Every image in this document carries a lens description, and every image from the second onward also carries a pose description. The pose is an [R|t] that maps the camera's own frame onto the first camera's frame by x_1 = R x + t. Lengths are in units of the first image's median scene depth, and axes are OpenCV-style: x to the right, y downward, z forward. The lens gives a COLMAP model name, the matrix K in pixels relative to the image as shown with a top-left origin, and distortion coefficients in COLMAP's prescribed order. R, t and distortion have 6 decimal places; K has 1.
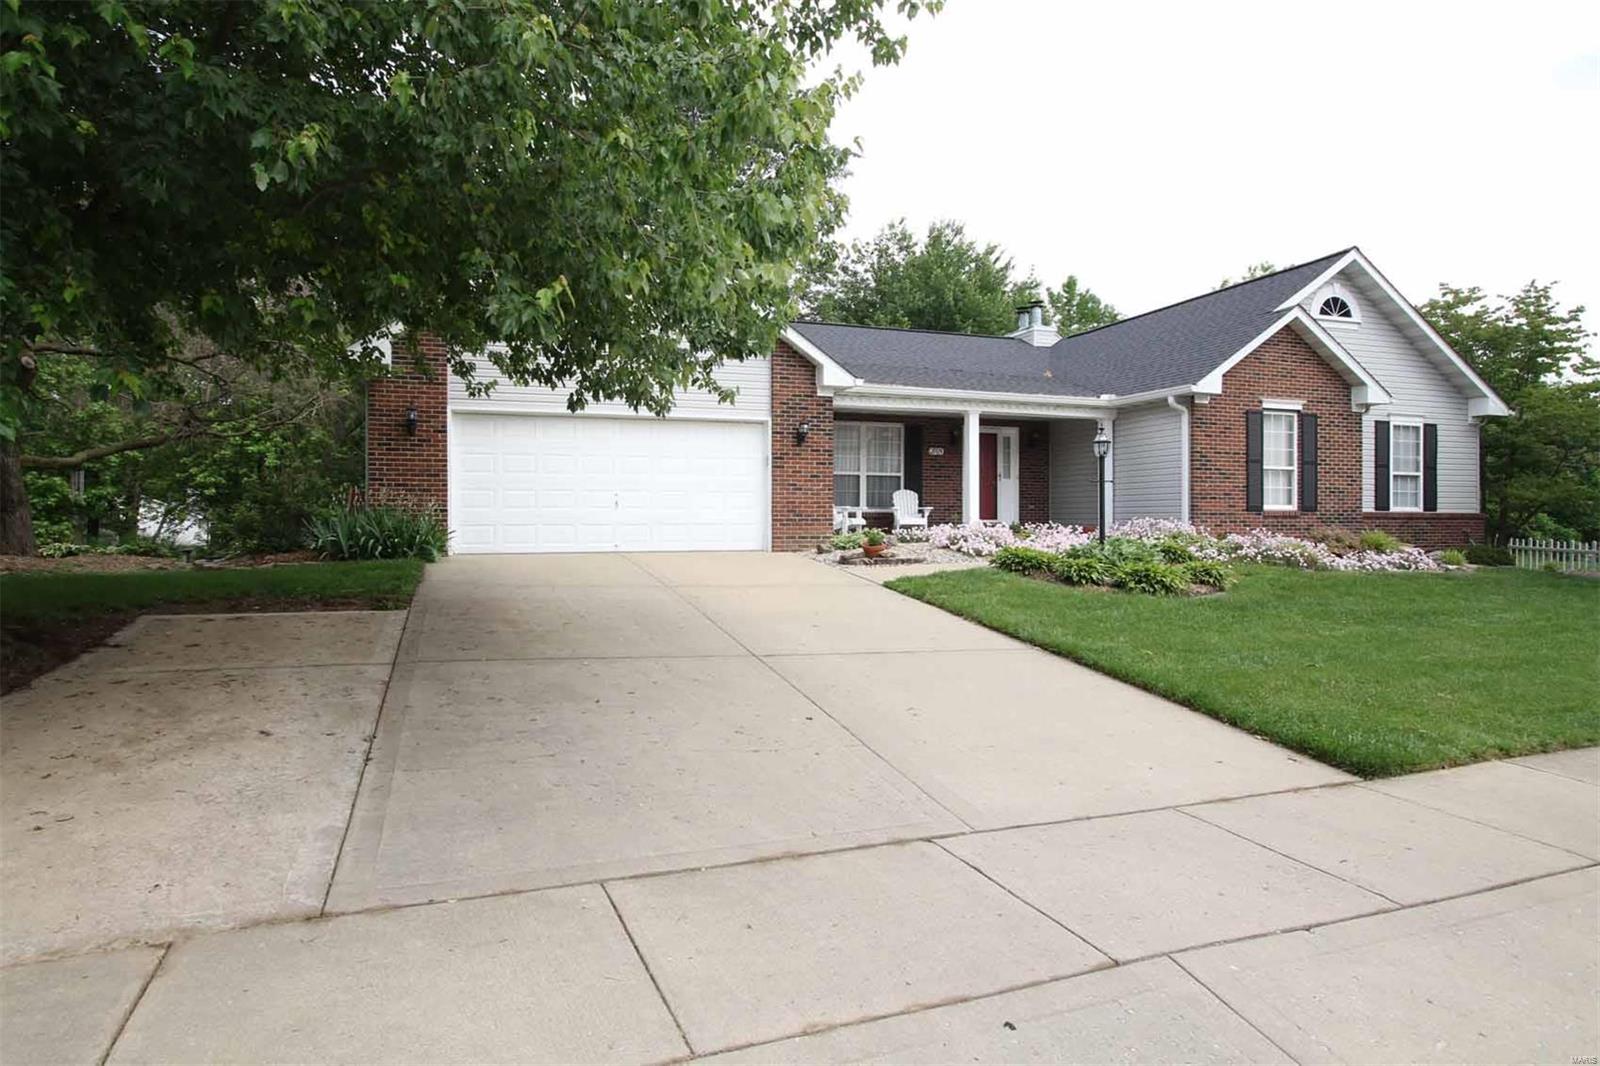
lens RADIAL K [[941.4, 0, 806.3], [0, 941.4, 527.9], [0, 0, 1]] dist [0.002017, 0.001383]
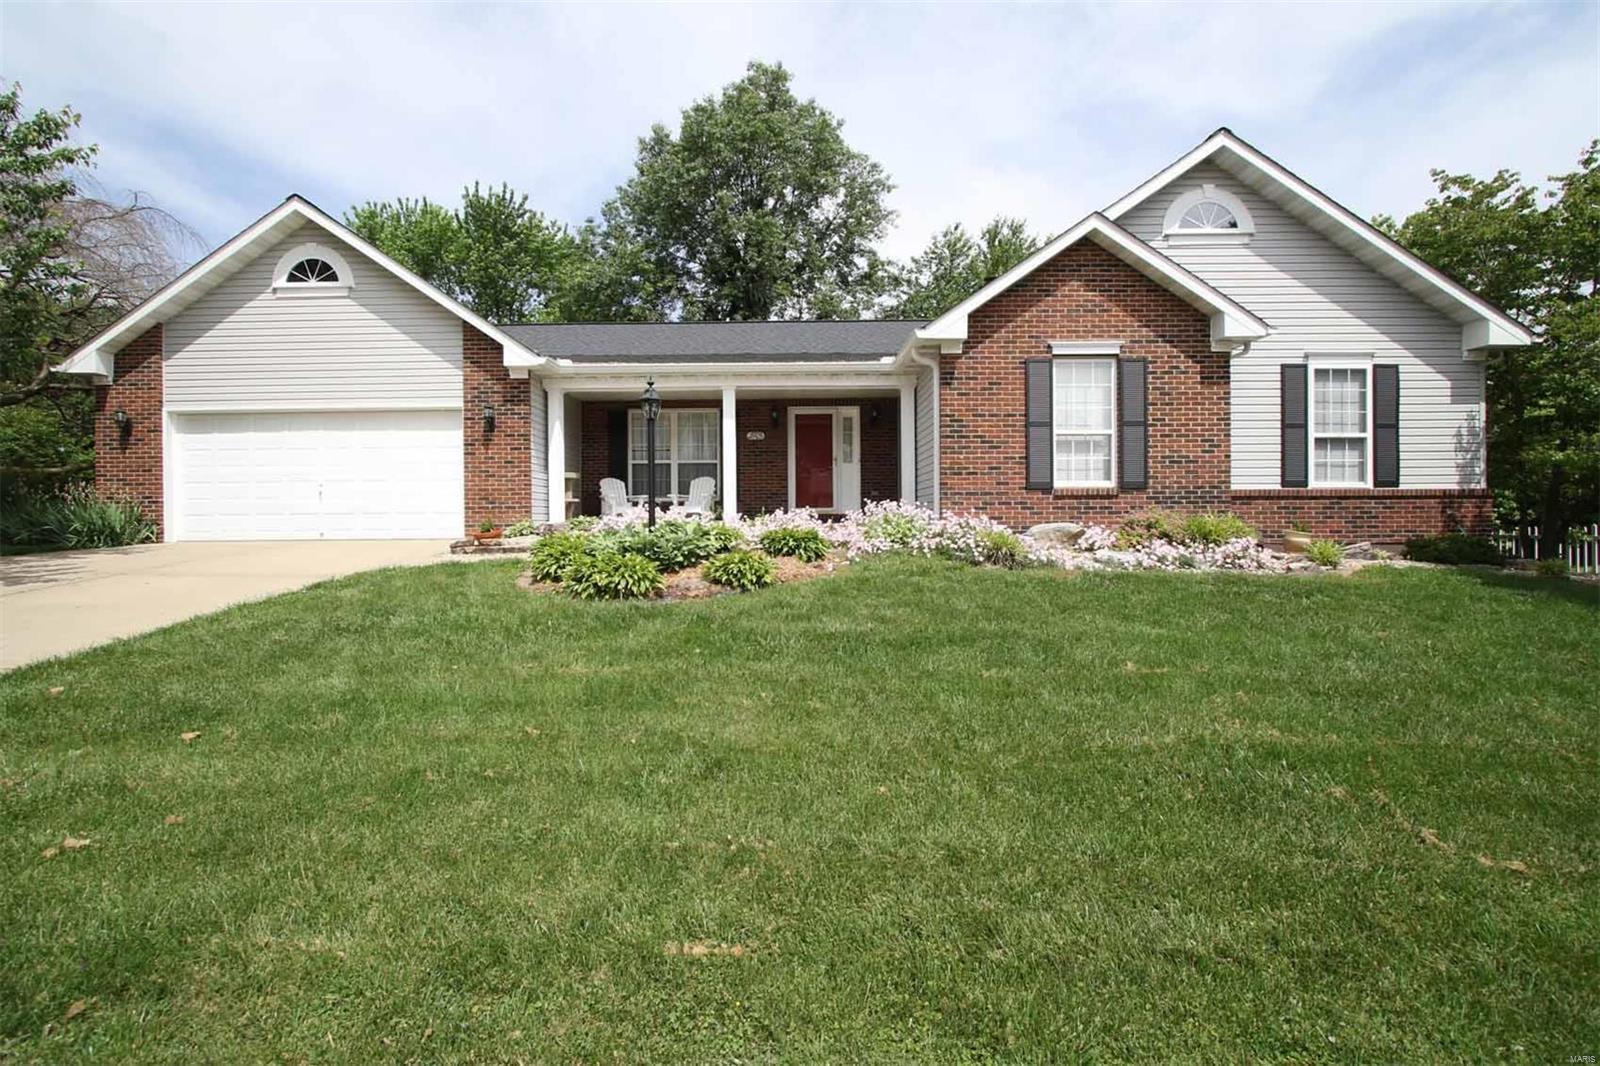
lens RADIAL K [[736.0, 0, 793.7], [0, 736.0, 529.8], [0, 0, 1]] dist [-0.015957, 0.003322]
pose [[0.932808, -0.002530, -0.360365, 0.455724], [0.004505, 0.999979, 0.004640, 0.010391], [0.360346, -0.005951, 0.932800, 0.333006]]
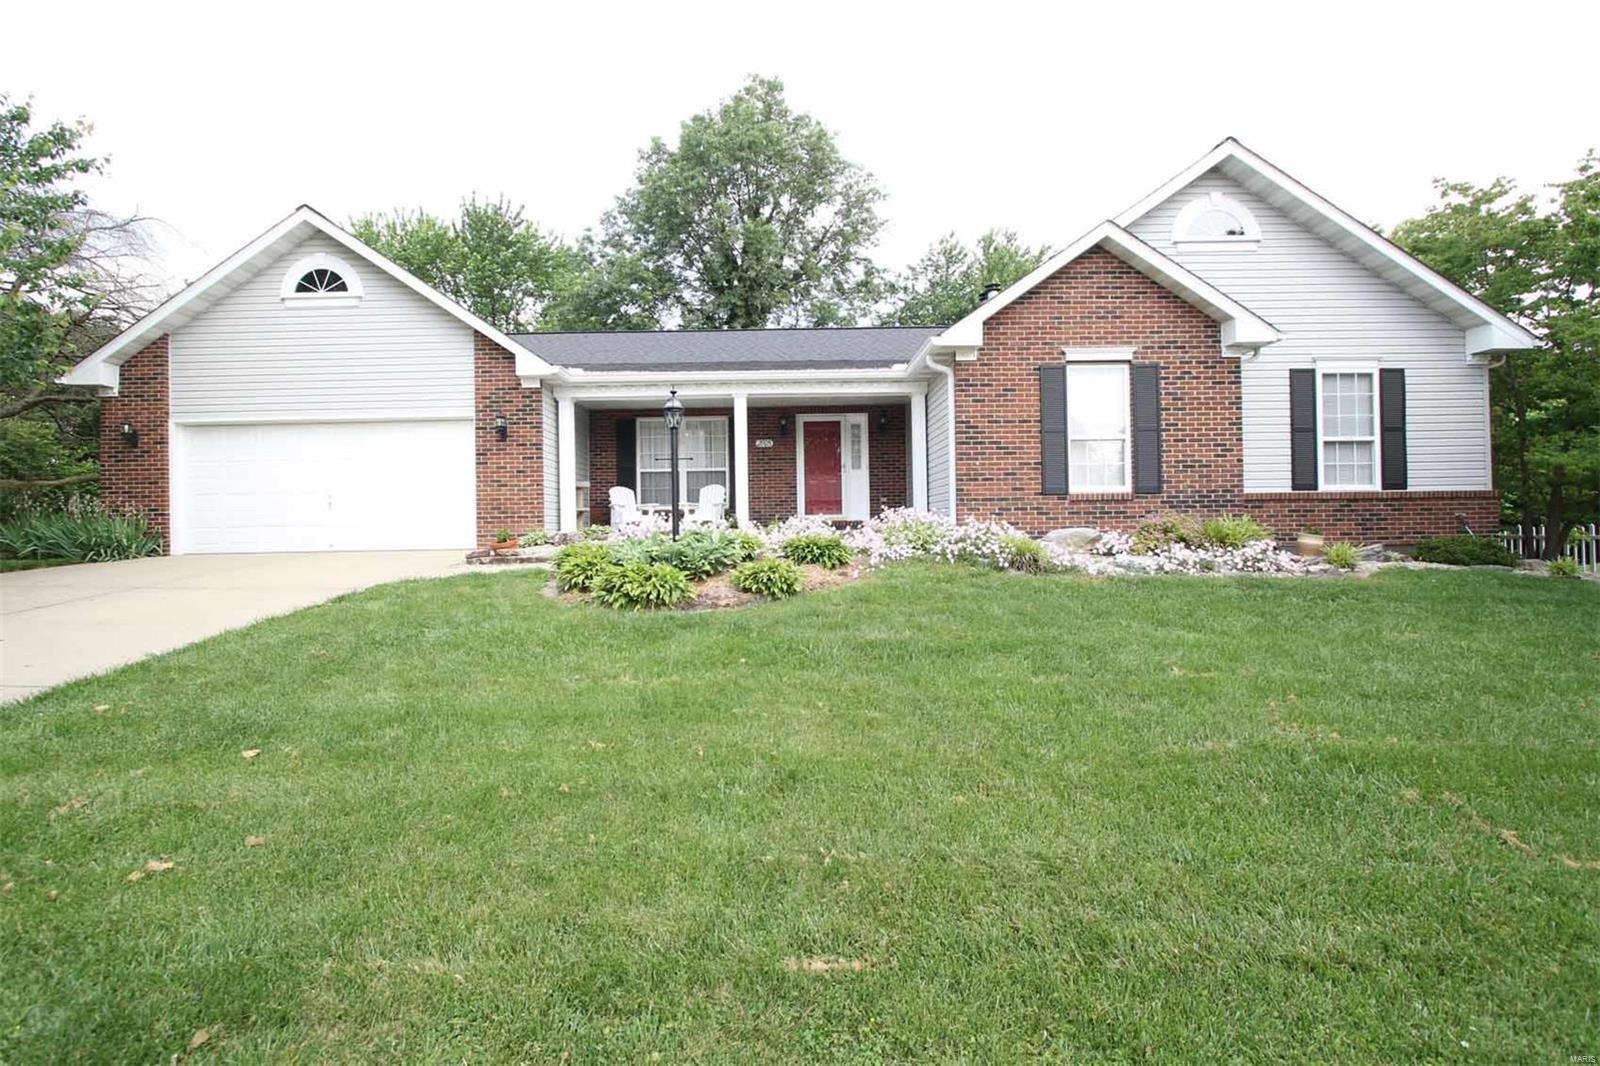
lens RADIAL K [[736.0, 0, 794.5], [0, 736.0, 527.9], [0, 0, 1]] dist [-0.015957, 0.003322]
pose [[0.937346, -0.014732, -0.348089, 0.438008], [0.013372, 0.999891, -0.006309, 0.009387], [0.348144, 0.001259, 0.937440, 0.326512]]
